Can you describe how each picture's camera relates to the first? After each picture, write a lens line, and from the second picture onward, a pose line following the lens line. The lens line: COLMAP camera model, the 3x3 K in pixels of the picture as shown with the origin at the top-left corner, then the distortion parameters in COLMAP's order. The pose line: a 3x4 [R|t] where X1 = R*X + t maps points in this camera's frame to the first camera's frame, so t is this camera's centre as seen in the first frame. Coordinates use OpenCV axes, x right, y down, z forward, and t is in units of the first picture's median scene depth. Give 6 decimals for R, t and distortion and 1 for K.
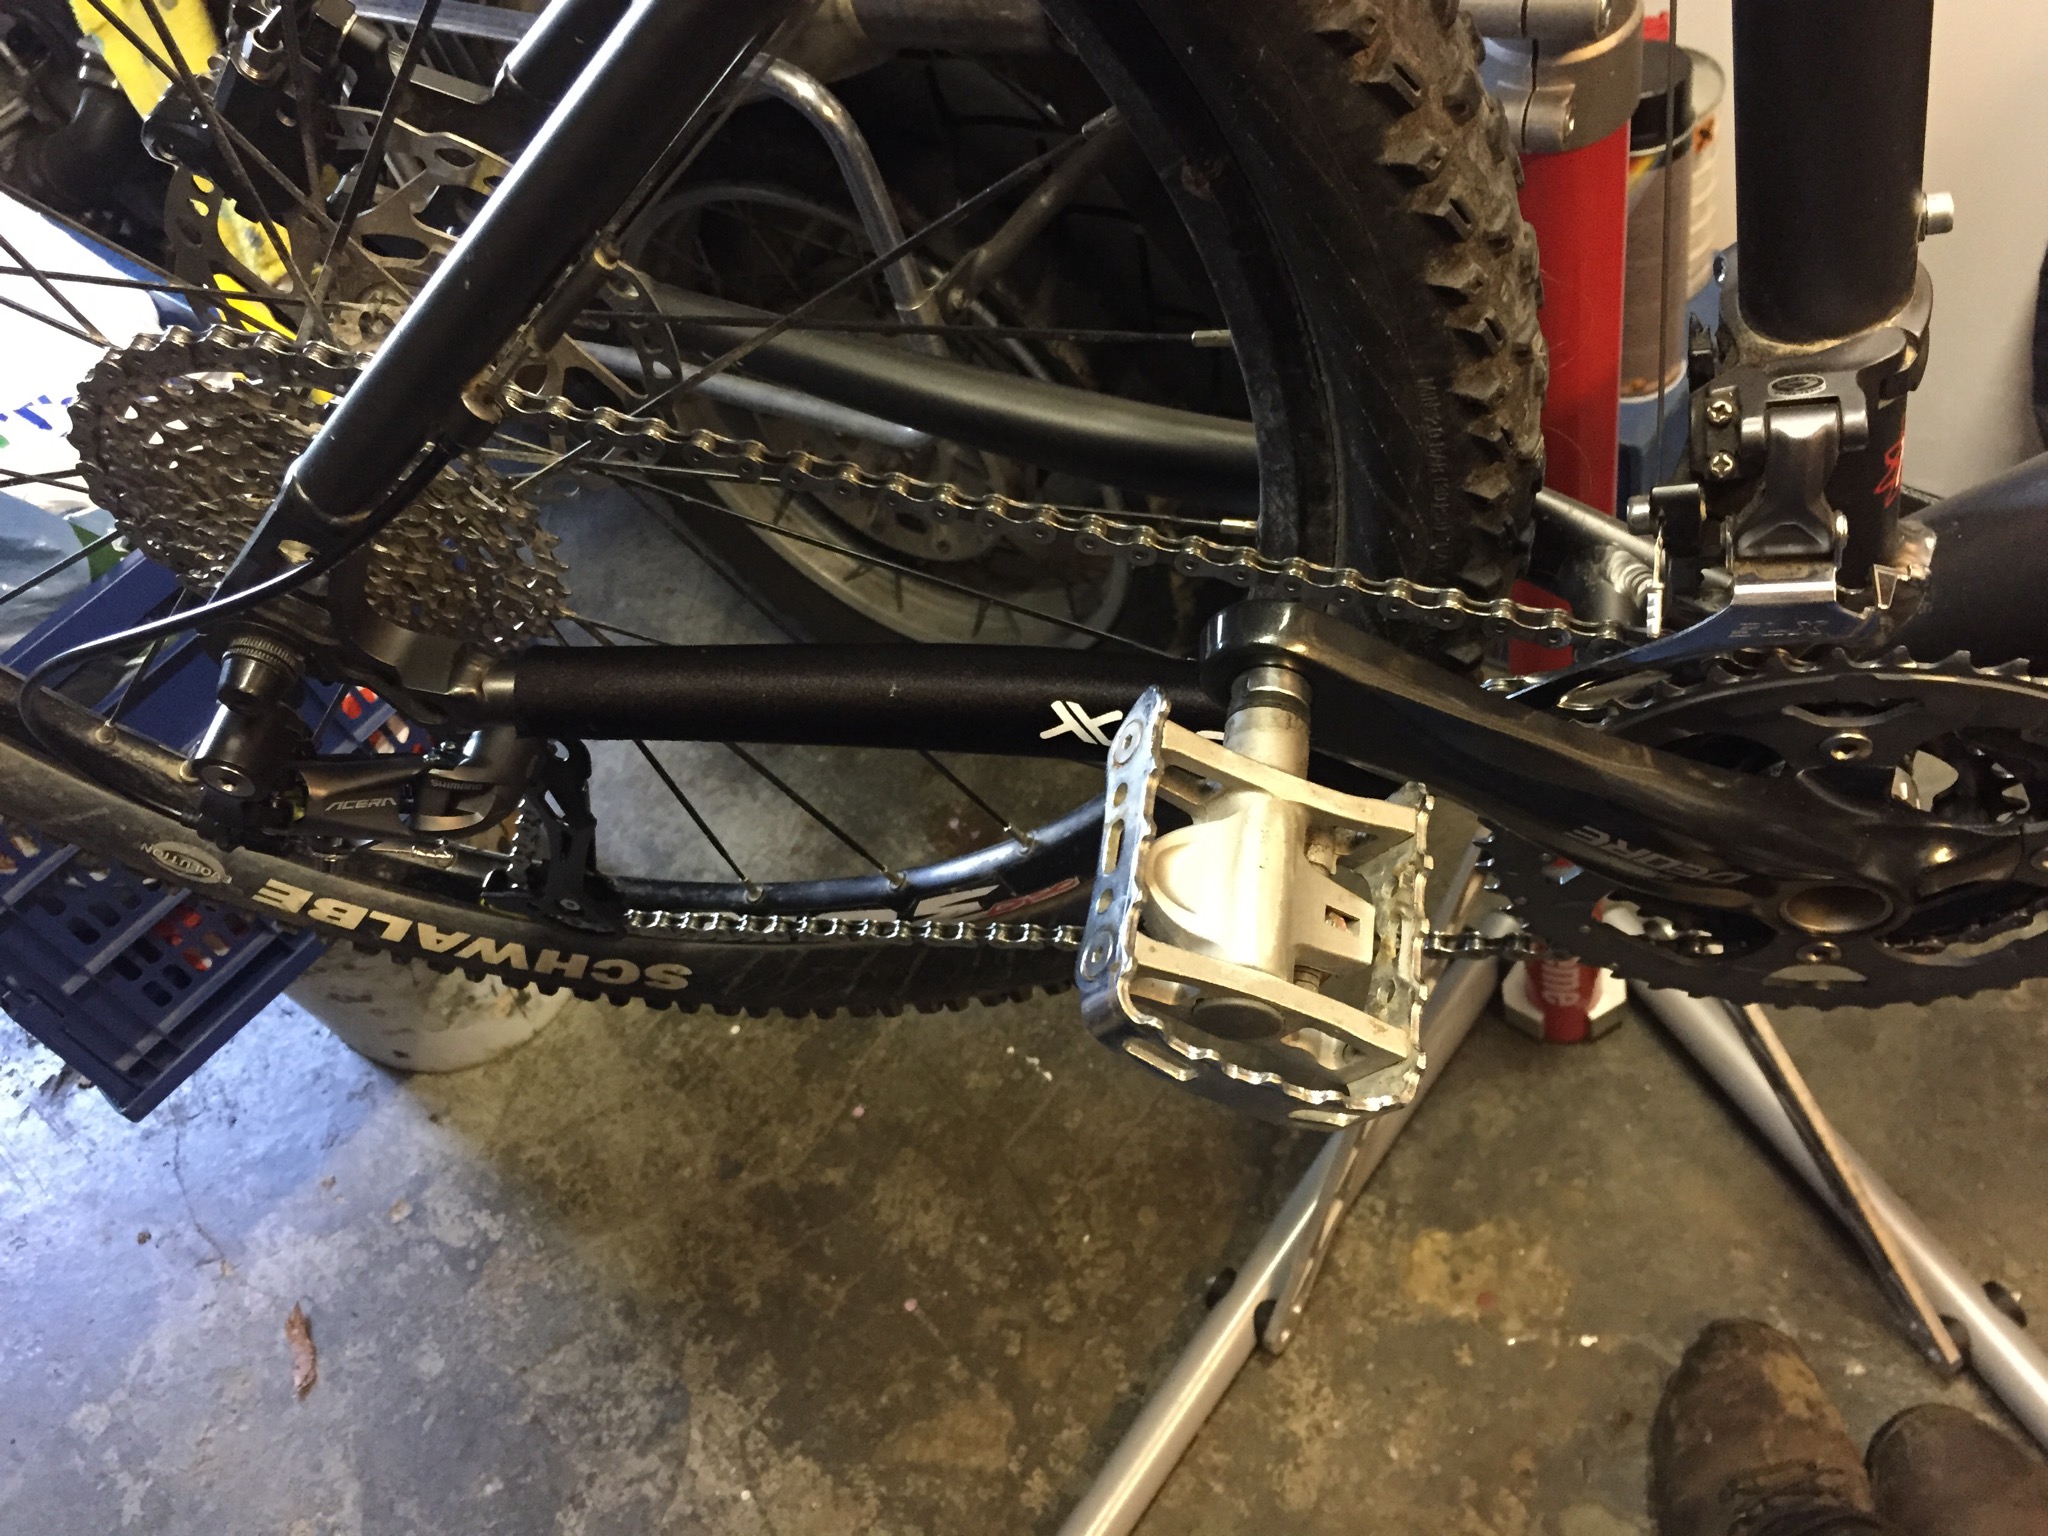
lens RADIAL K [[1757.7, 0, 1031.4], [0, 1757.7, 766.9], [0, 0, 1]] dist [0.080960, -0.118850]
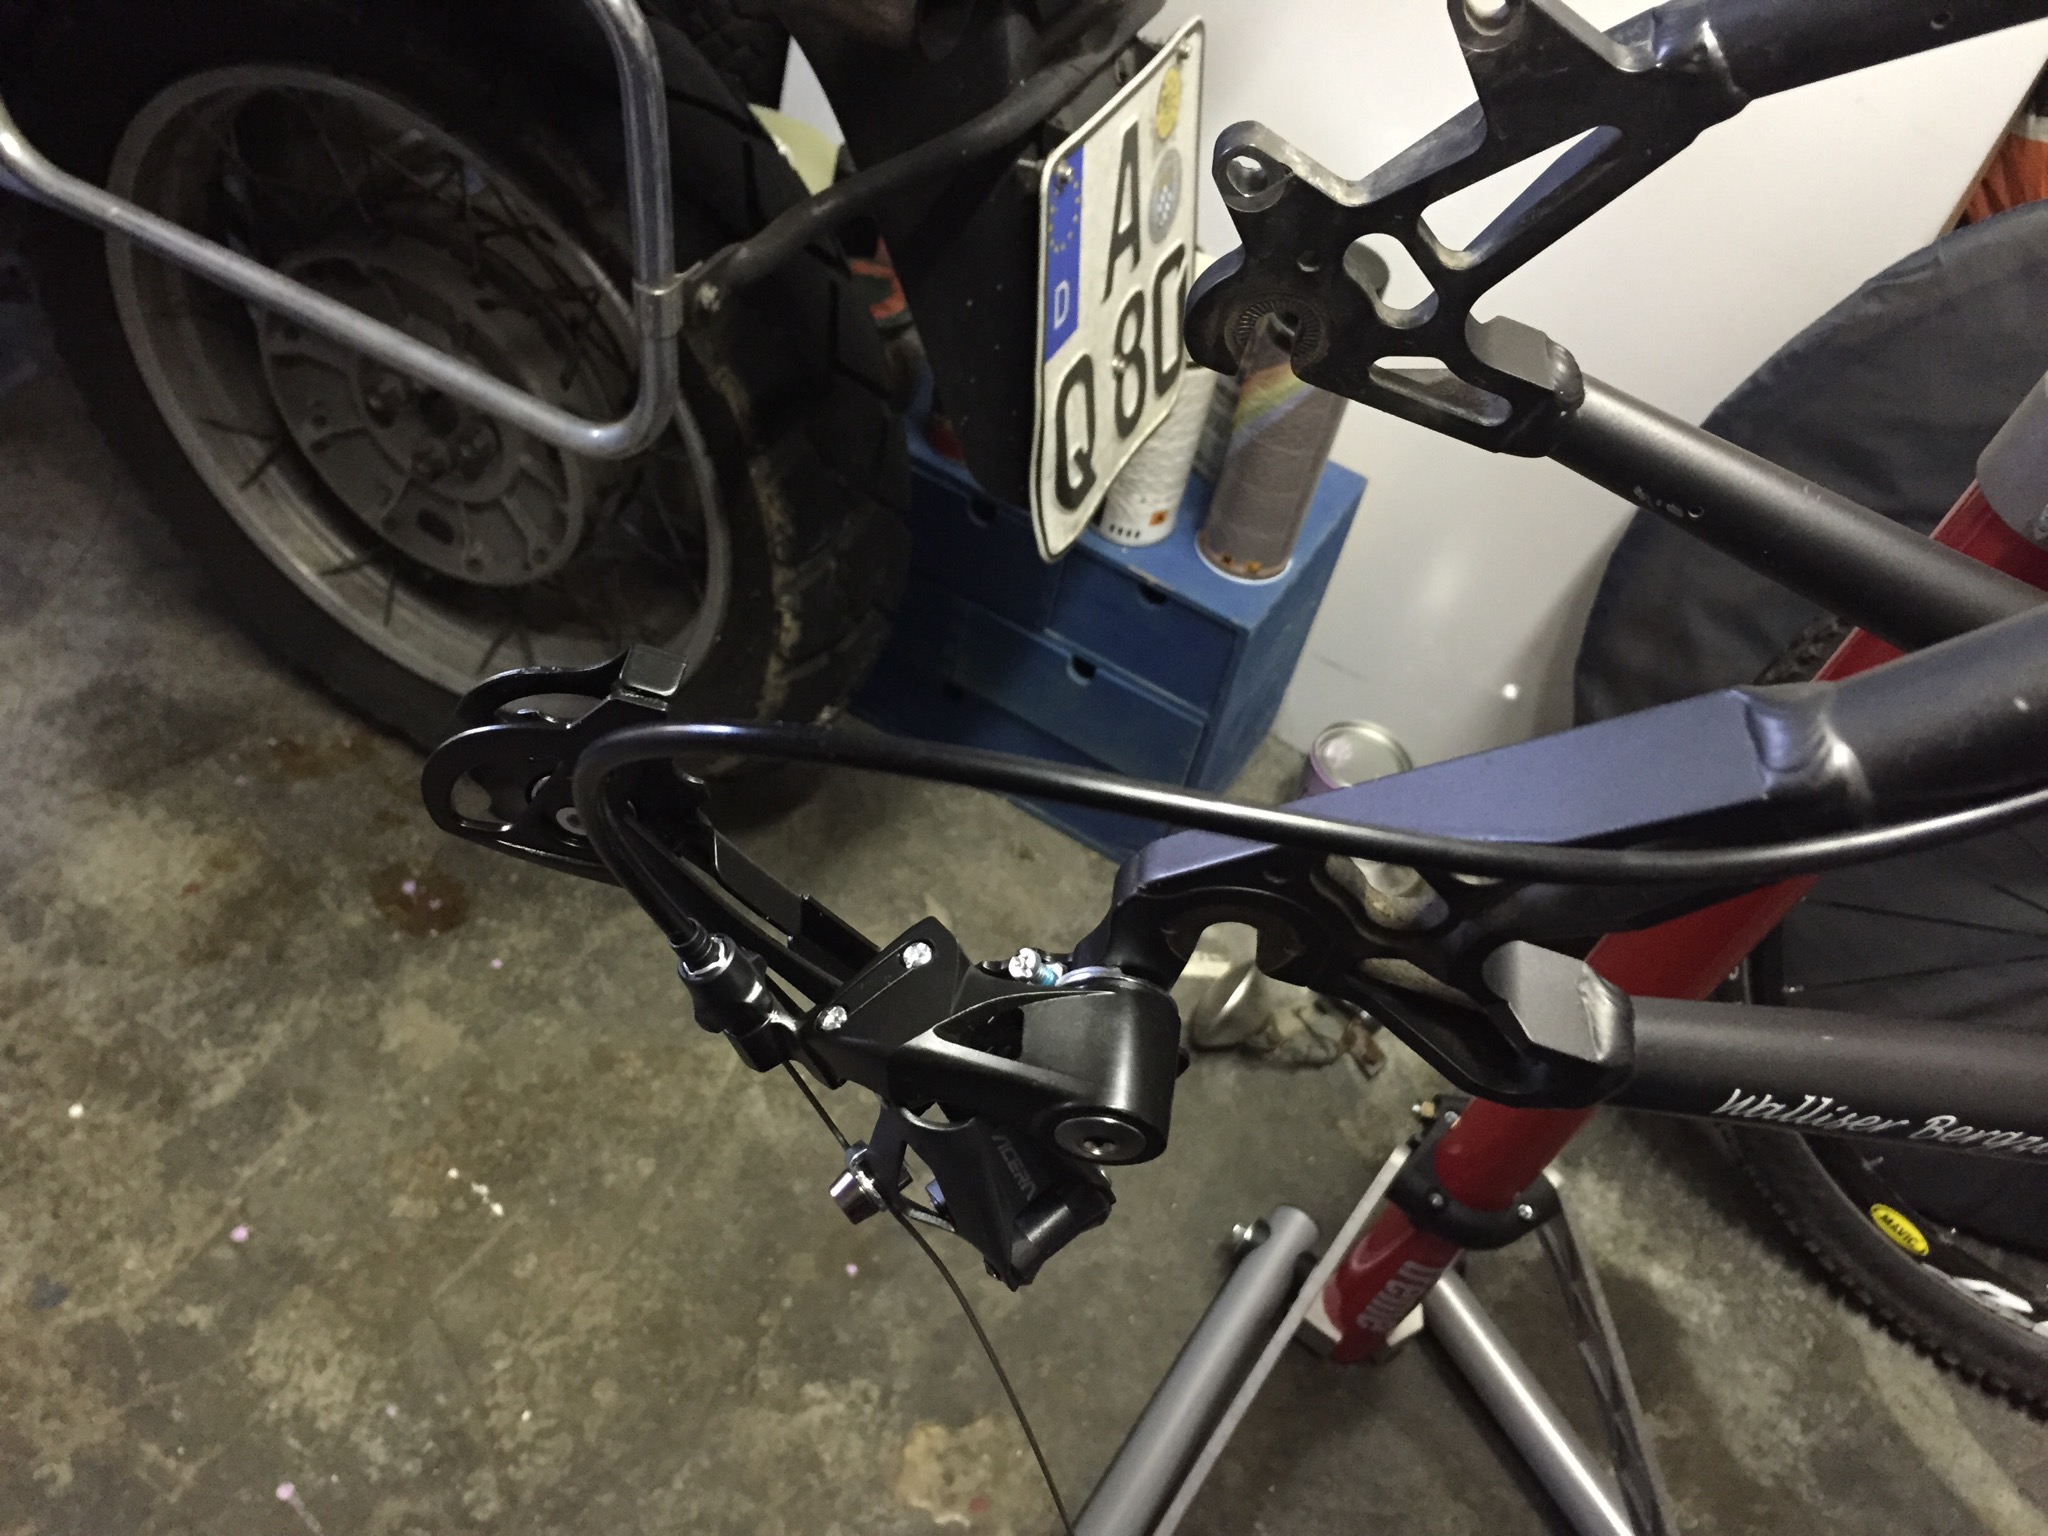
lens RADIAL K [[1757.7, 0, 1031.4], [0, 1757.7, 766.9], [0, 0, 1]] dist [0.080960, -0.118850]
pose [[0.911555, 0.177468, 0.370907, -0.116539], [-0.159972, 0.984060, -0.077689, -0.007061], [-0.378782, 0.011483, 0.925415, 0.128530]]
